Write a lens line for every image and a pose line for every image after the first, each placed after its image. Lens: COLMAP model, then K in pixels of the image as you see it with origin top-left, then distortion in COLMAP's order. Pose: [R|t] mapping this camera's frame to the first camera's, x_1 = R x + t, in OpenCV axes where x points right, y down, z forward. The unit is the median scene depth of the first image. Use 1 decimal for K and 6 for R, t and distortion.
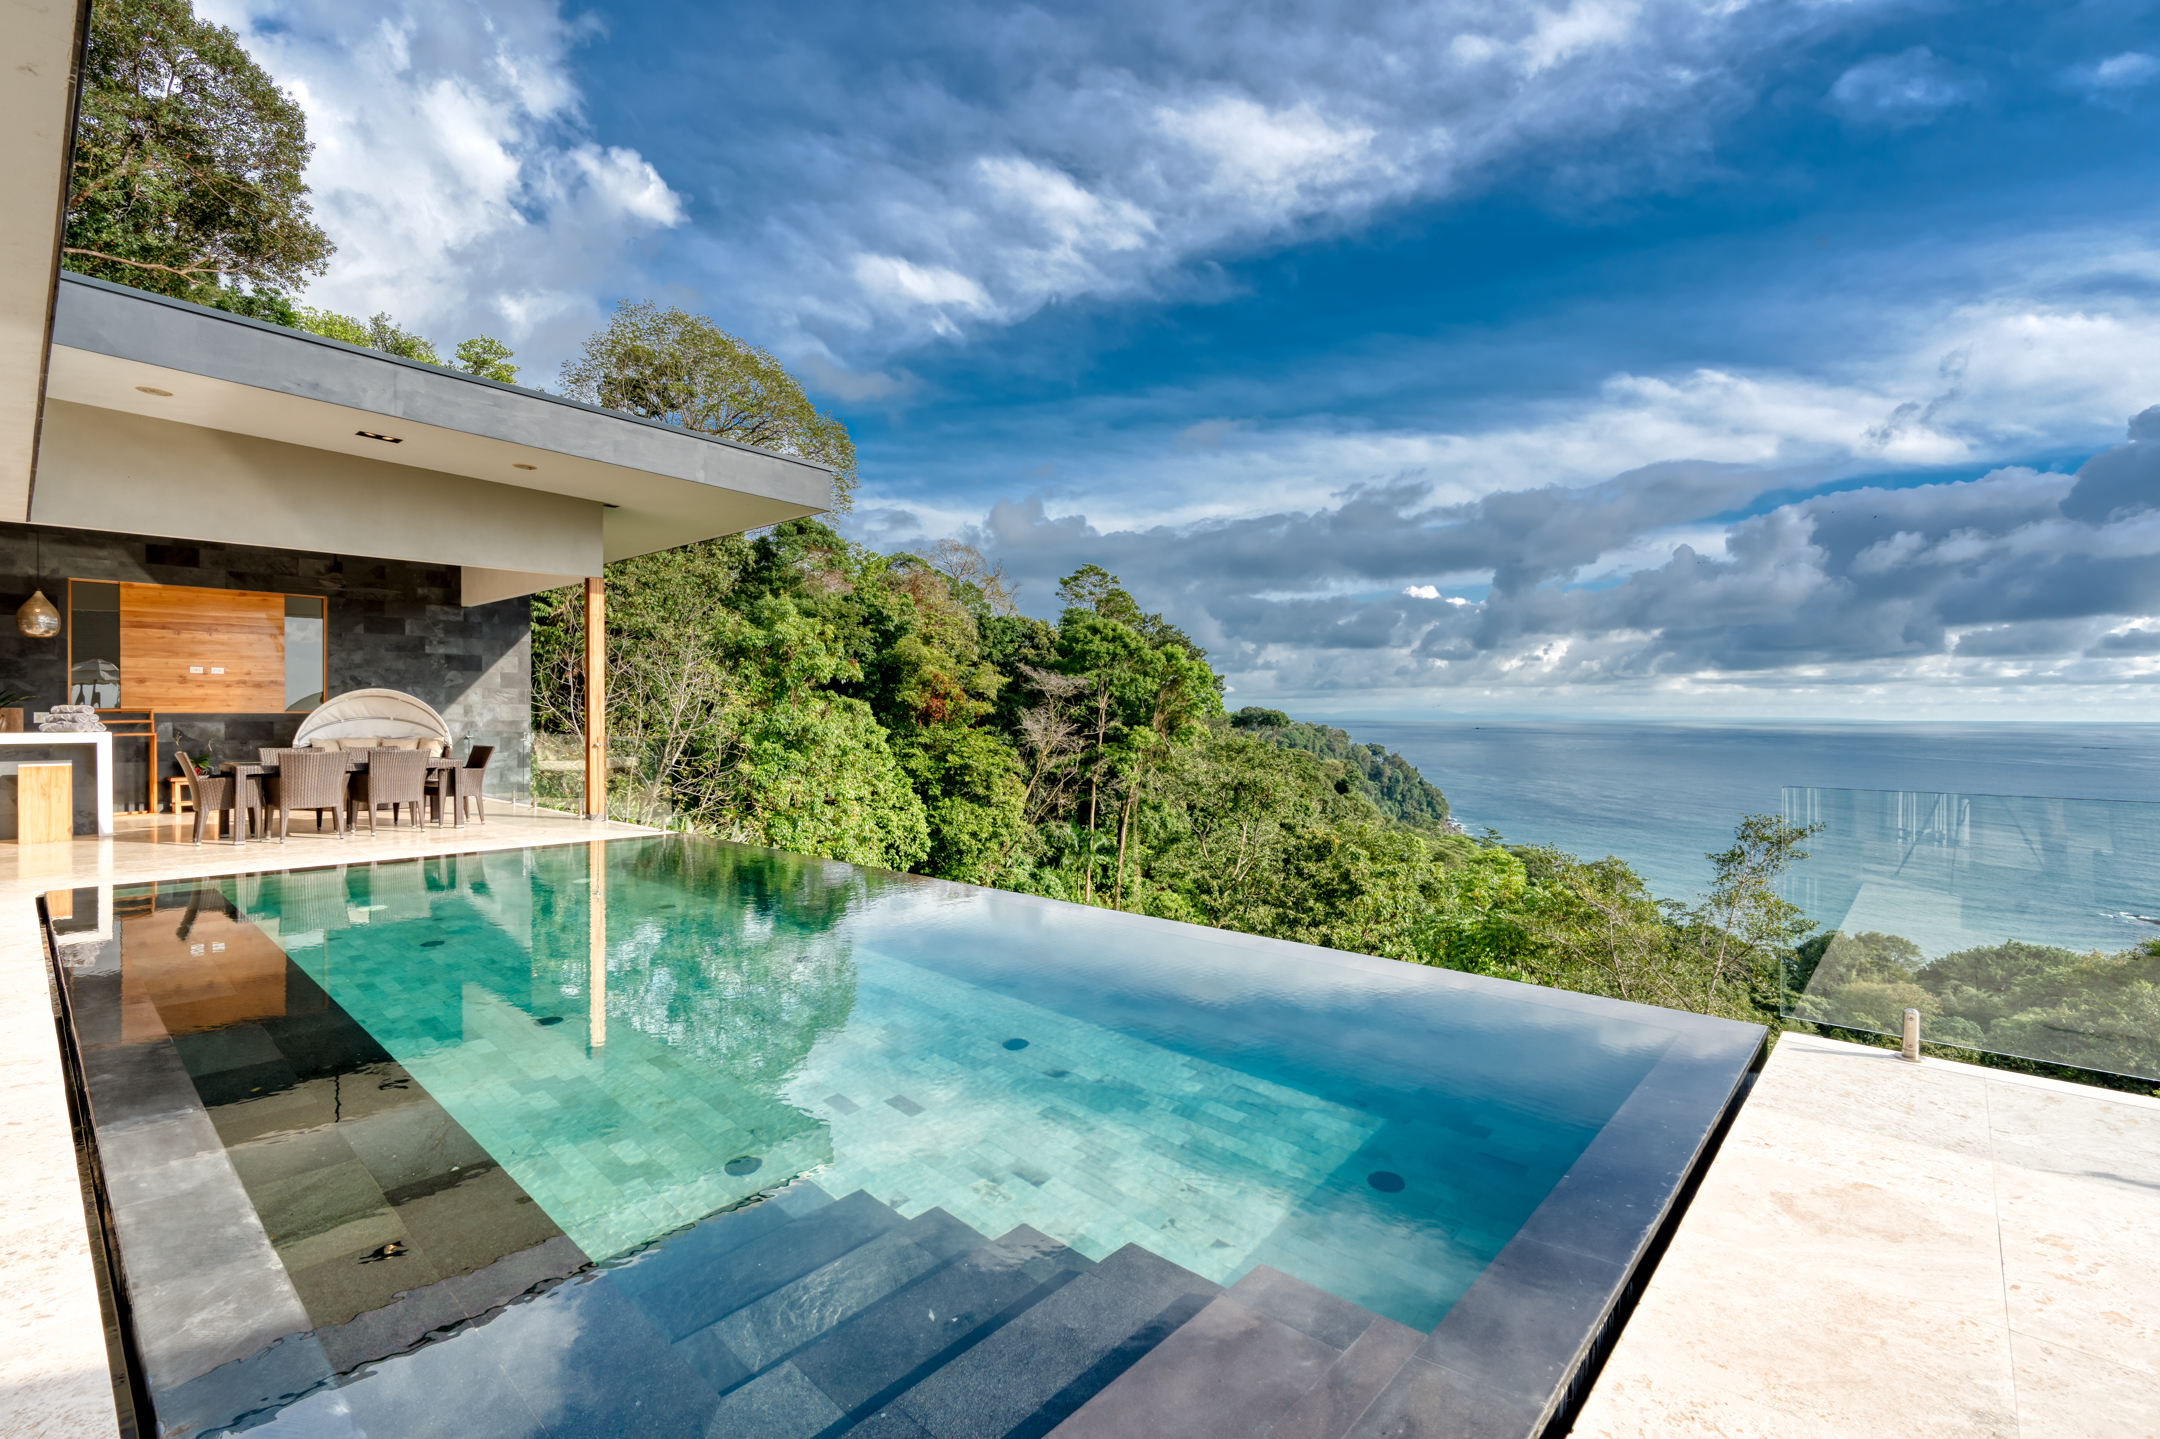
lens RADIAL K [[974.2, 0, 1080.0], [0, 974.2, 719.5], [0, 0, 1]] dist [0.000443, 0.000645]
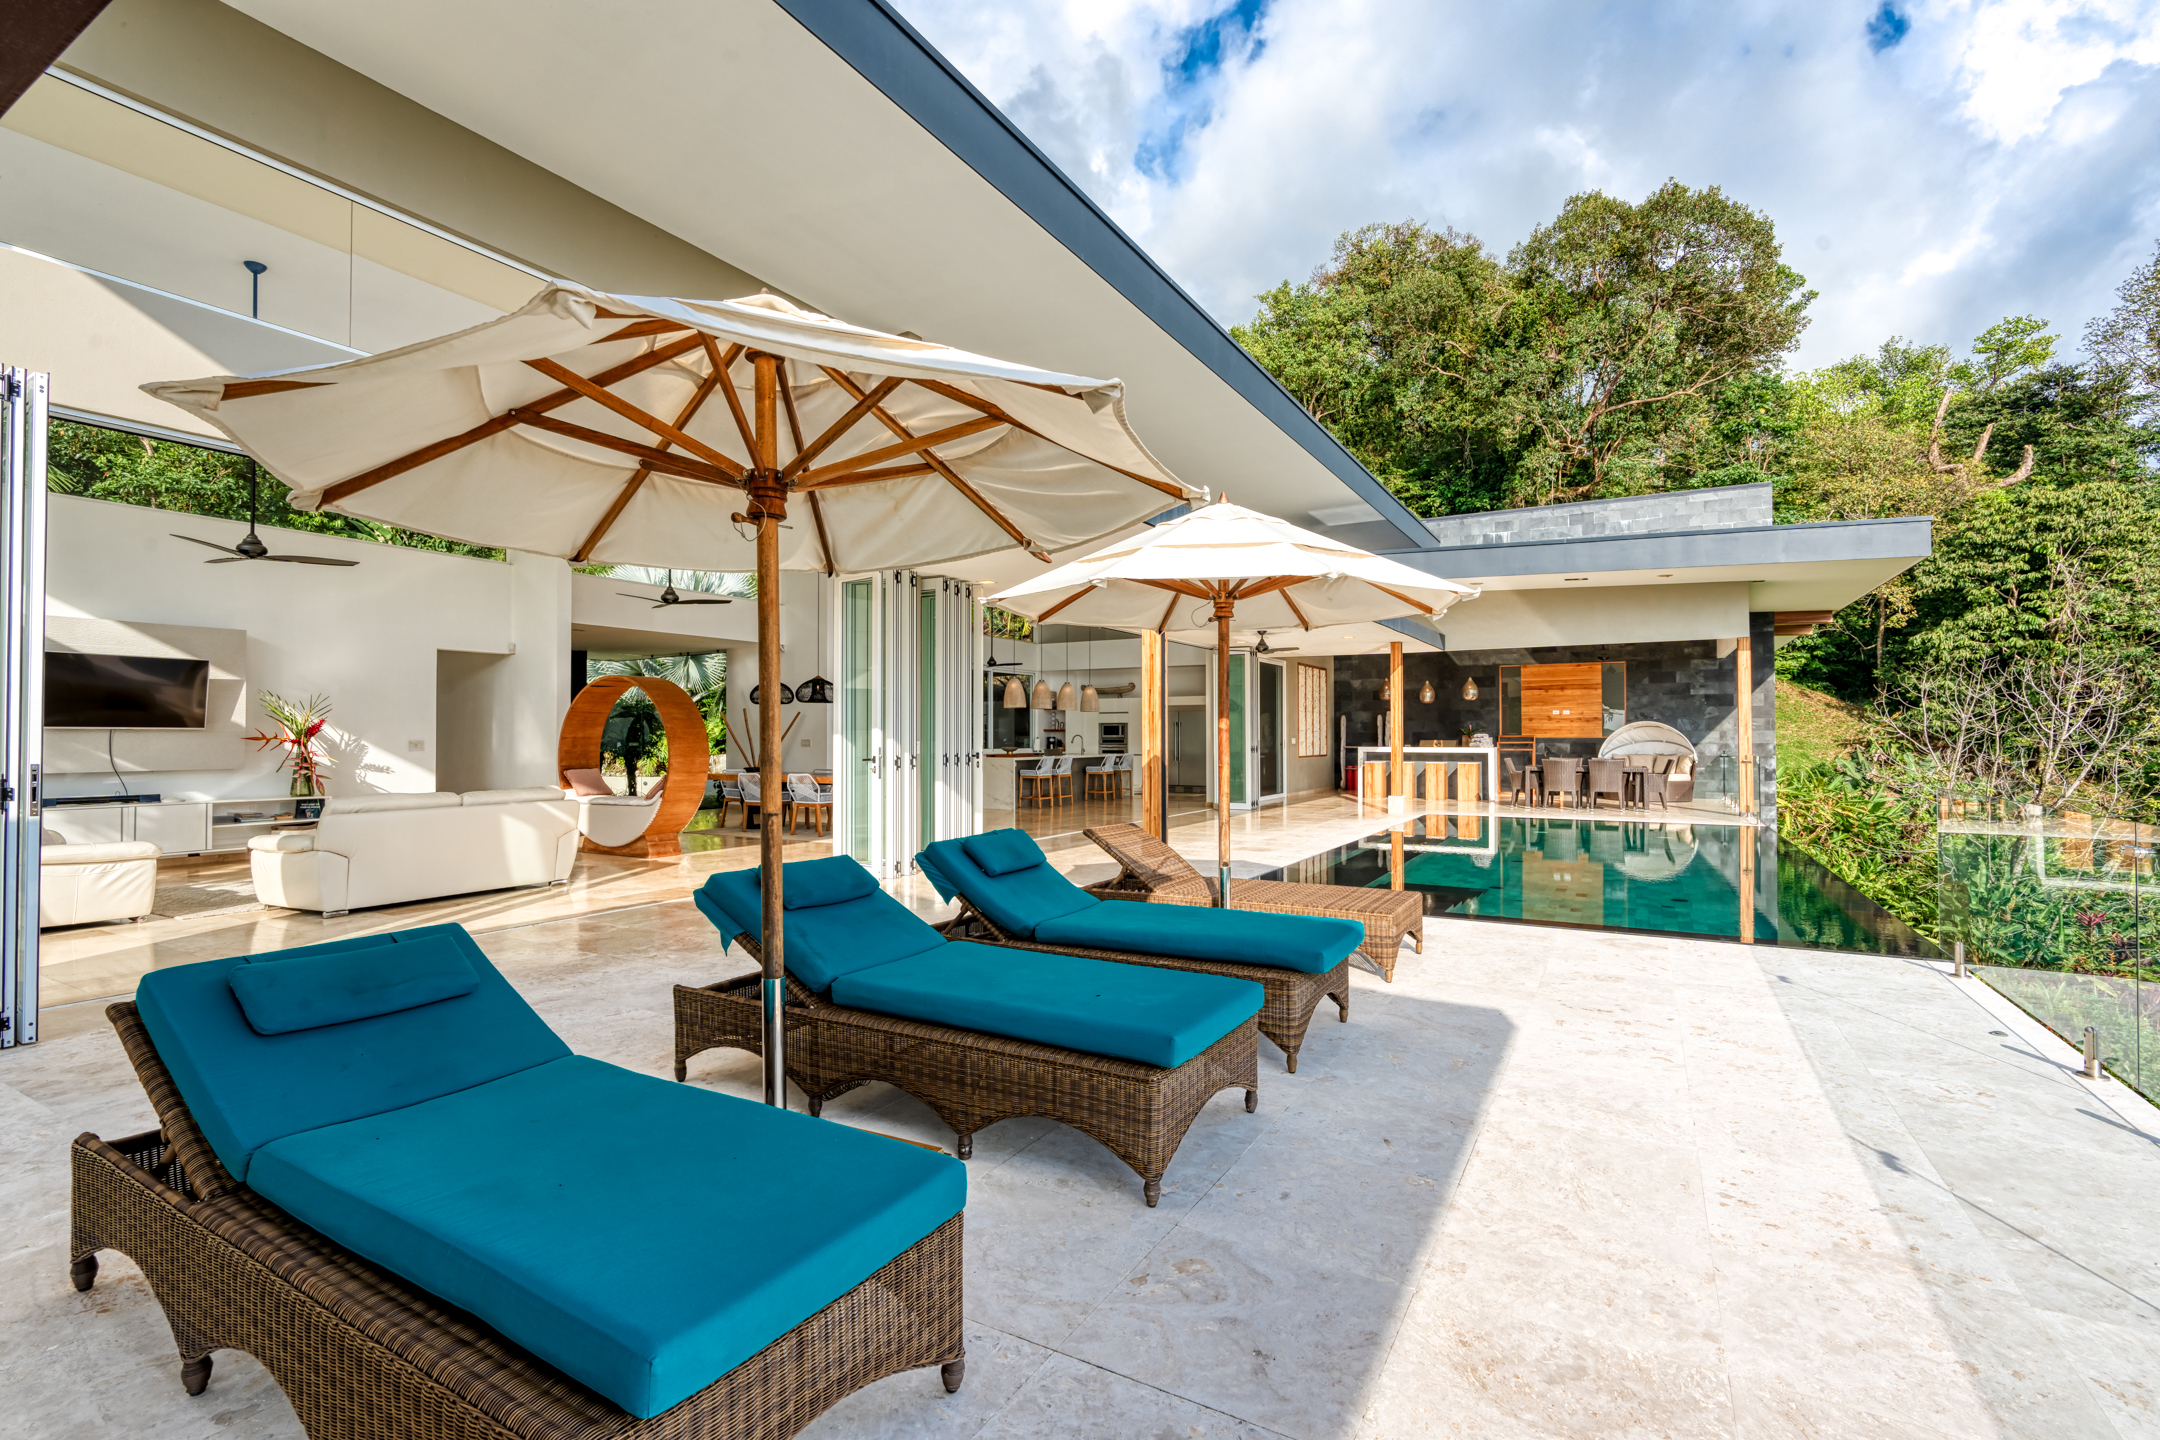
lens RADIAL K [[976.0, 0, 1088.0], [0, 976.0, 724.9], [0, 0, 1]] dist [0.000249, 0.000616]
pose [[0.223601, -0.015264, -0.974561, 0.168481], [-0.005338, 0.999843, -0.016884, 0.001234], [0.974666, 0.008978, 0.223484, -0.052462]]
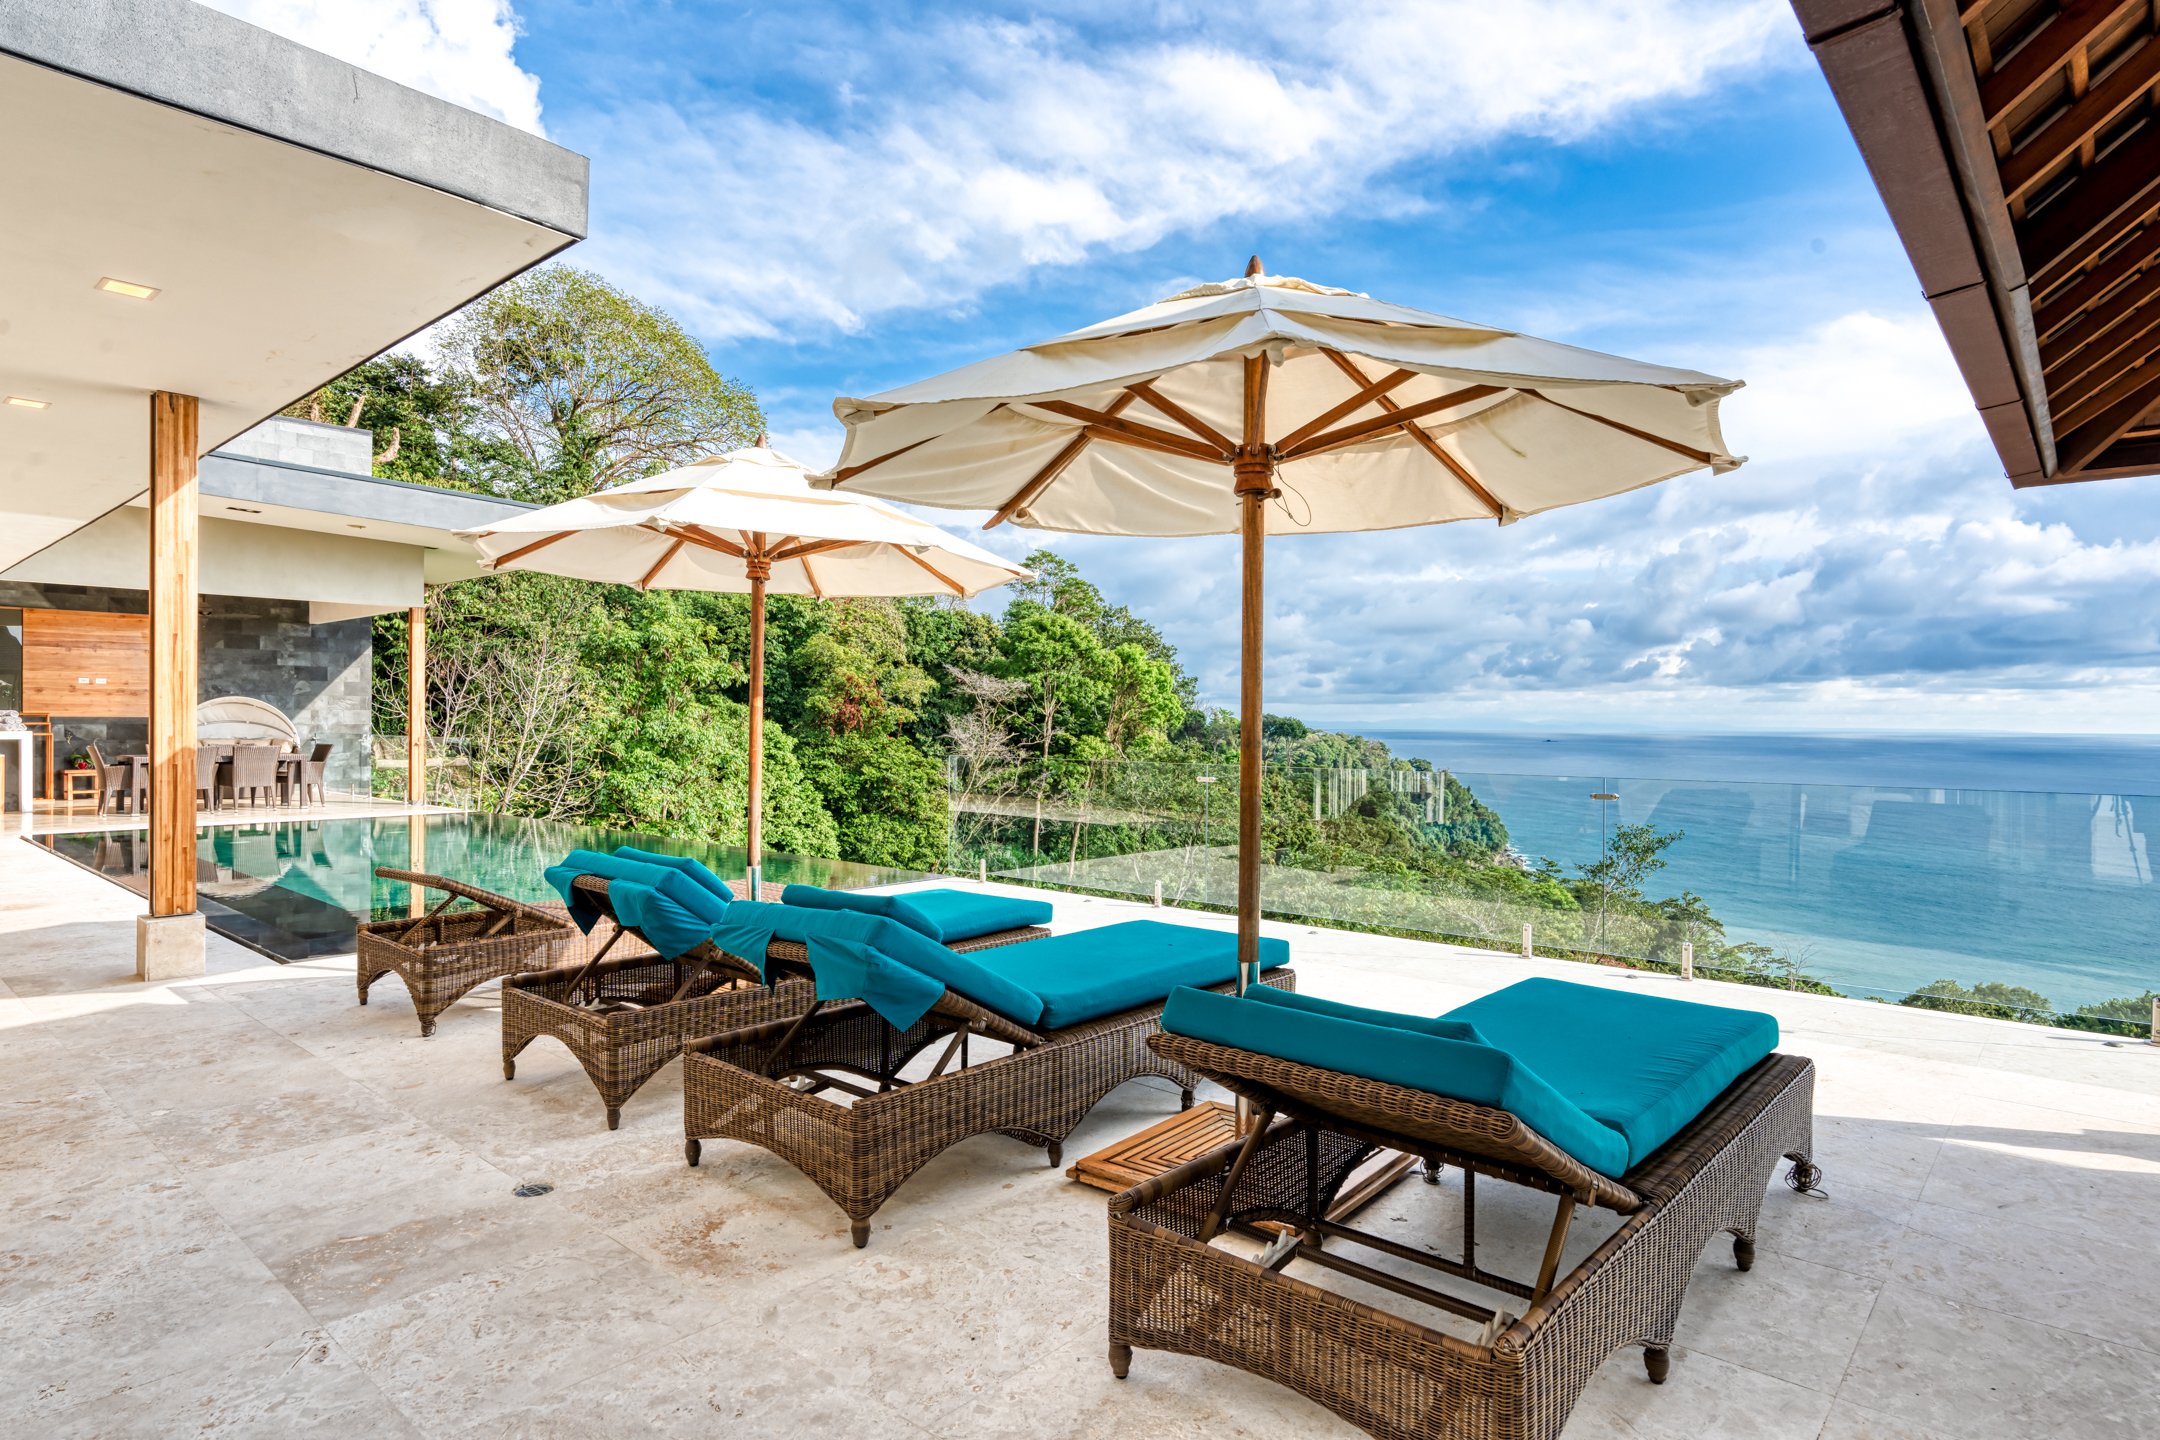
lens RADIAL K [[1172.0, 0, 1083.4], [0, 1172.0, 725.3], [0, 0, 1]] dist [0.003173, -0.001288]
pose [[0.999926, 0.003481, 0.011663, 0.088024], [-0.003445, 0.999989, -0.003103, 0.001210], [-0.011674, 0.003062, 0.999927, -0.132109]]
